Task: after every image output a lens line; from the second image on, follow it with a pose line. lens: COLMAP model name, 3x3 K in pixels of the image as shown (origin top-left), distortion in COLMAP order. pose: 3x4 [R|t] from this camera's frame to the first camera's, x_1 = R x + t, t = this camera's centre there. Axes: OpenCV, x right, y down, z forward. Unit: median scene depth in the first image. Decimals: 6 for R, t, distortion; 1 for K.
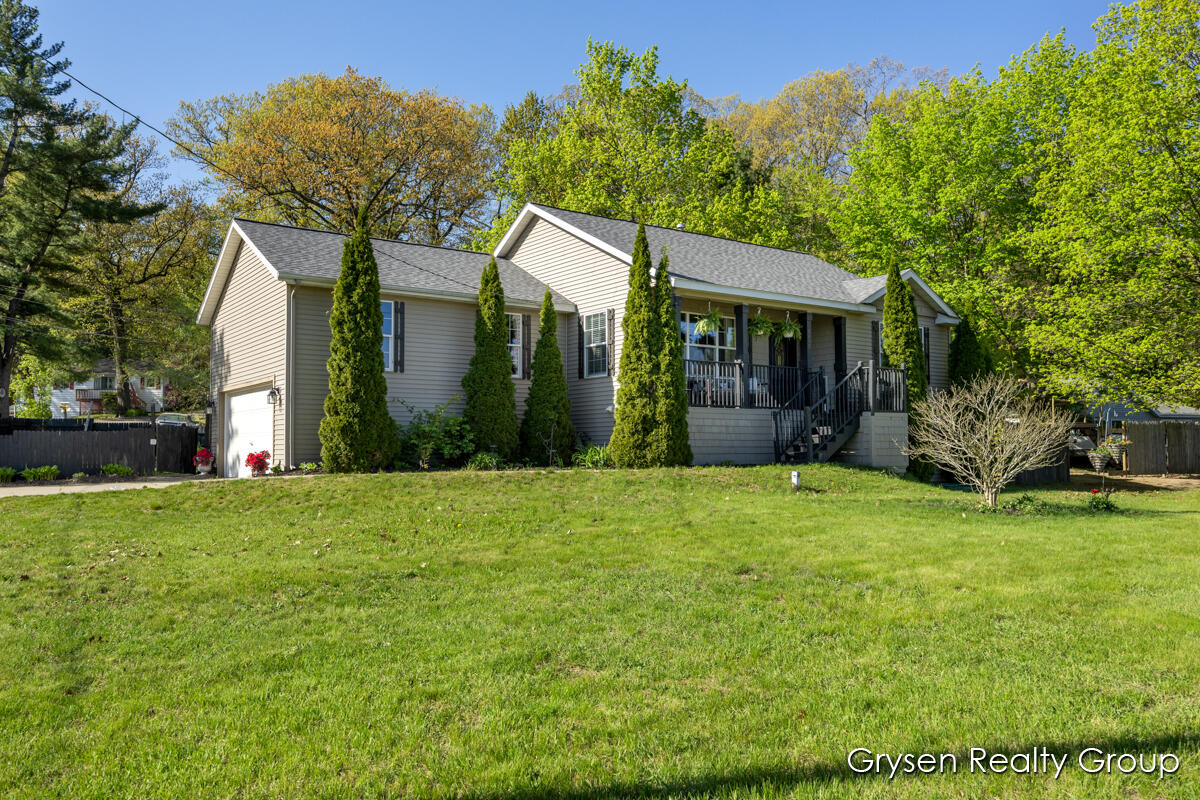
lens RADIAL K [[891.5, 0, 600.1], [0, 891.5, 397.0], [0, 0, 1]] dist [-0.011909, -0.004686]
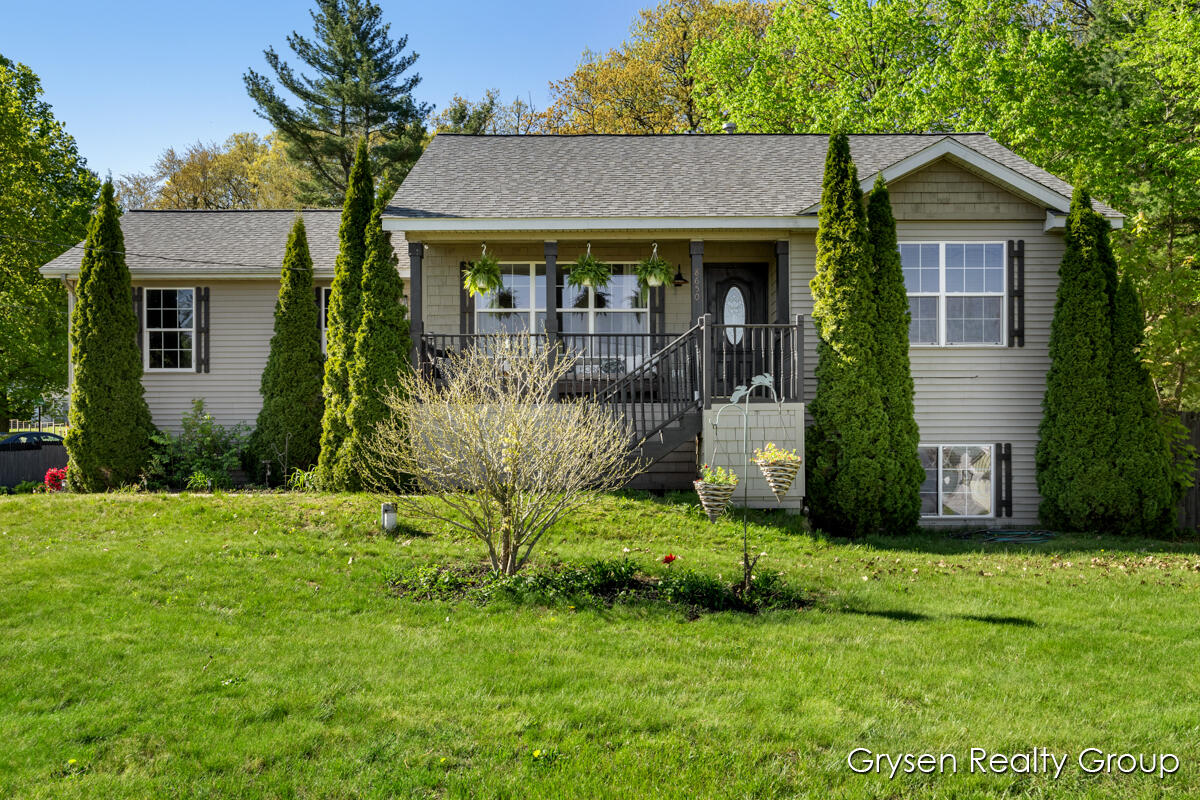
lens RADIAL K [[1129.8, 0, 600.0], [0, 1129.8, 408.1], [0, 0, 1]] dist [-0.020886, 0.000000]
pose [[0.802406, -0.026922, -0.596171, 0.689868], [0.032321, 0.999476, -0.001632, 0.018583], [0.595903, -0.017959, 0.802856, 0.376171]]
